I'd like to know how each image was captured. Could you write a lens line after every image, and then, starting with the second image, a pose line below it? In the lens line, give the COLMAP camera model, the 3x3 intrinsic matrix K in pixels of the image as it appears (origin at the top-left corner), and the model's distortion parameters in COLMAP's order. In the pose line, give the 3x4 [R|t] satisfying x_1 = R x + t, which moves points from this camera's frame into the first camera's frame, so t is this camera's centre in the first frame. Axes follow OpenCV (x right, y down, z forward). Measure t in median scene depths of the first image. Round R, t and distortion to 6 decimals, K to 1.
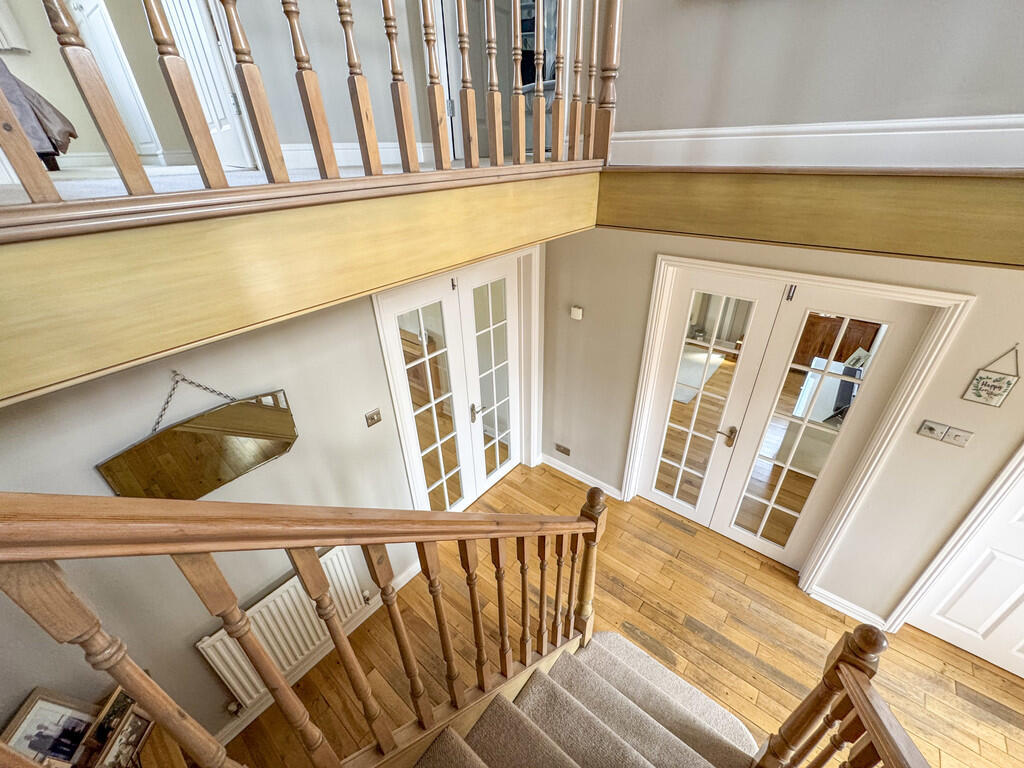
lens RADIAL K [[413.5, 0, 512.9], [0, 413.5, 387.8], [0, 0, 1]] dist [0.002097, -0.000003]
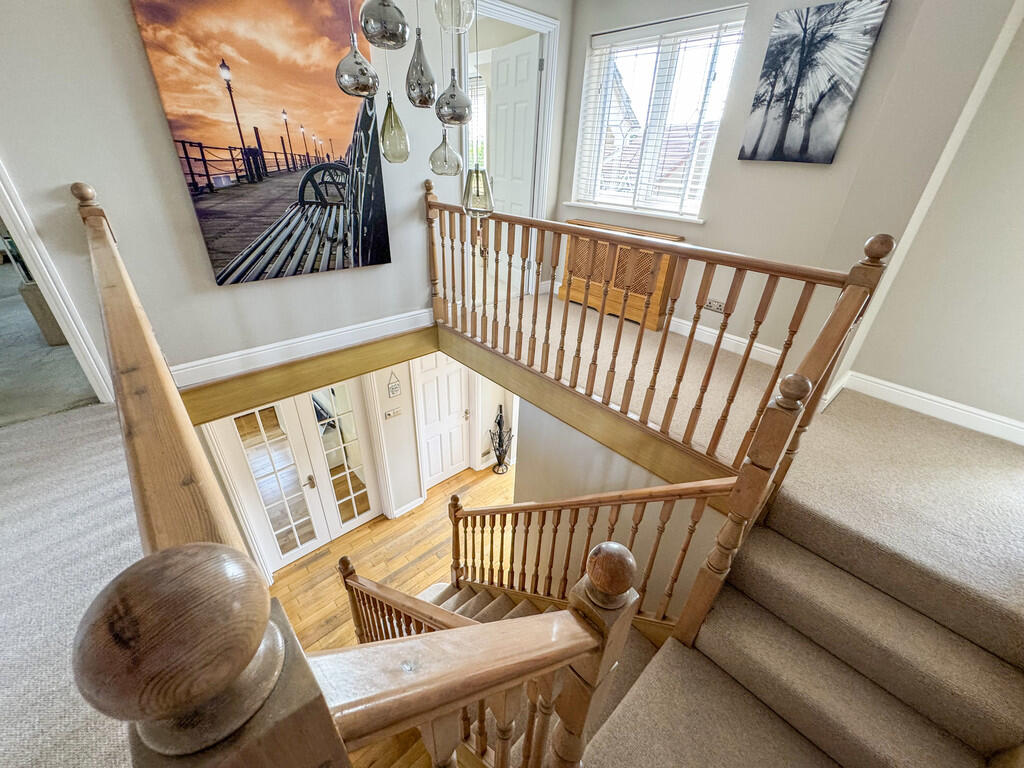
lens RADIAL K [[413.5, 0, 509.9], [0, 413.5, 386.8], [0, 0, 1]] dist [0.002097, -0.000003]
pose [[0.150321, -0.468318, 0.870679, -0.456817], [0.463163, 0.811420, 0.356479, -0.334727], [-0.873432, 0.349680, 0.338881, -0.204549]]
